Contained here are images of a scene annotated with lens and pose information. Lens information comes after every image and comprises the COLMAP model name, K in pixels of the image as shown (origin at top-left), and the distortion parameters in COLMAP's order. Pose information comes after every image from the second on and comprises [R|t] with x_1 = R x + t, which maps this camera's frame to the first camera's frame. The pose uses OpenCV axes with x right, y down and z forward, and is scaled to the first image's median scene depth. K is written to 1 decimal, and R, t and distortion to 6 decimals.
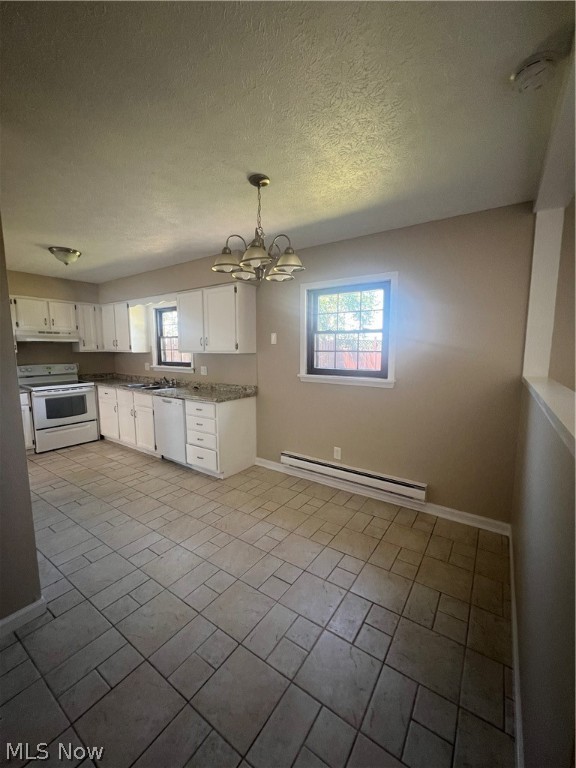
lens RADIAL K [[306.8, 0, 287.6], [0, 306.8, 388.6], [0, 0, 1]] dist [-0.007267, -0.000024]
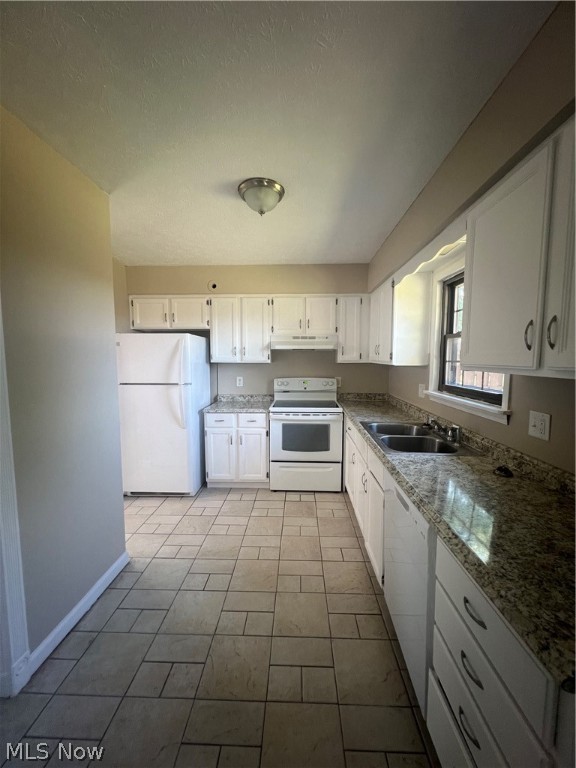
lens RADIAL K [[306.8, 0, 292.4], [0, 306.8, 385.3], [0, 0, 1]] dist [-0.007267, -0.000024]
pose [[0.547130, 0.075917, -0.833598, -0.133458], [-0.110074, 0.993756, 0.018256, -0.072022], [0.829779, 0.081770, 0.552070, 0.539450]]
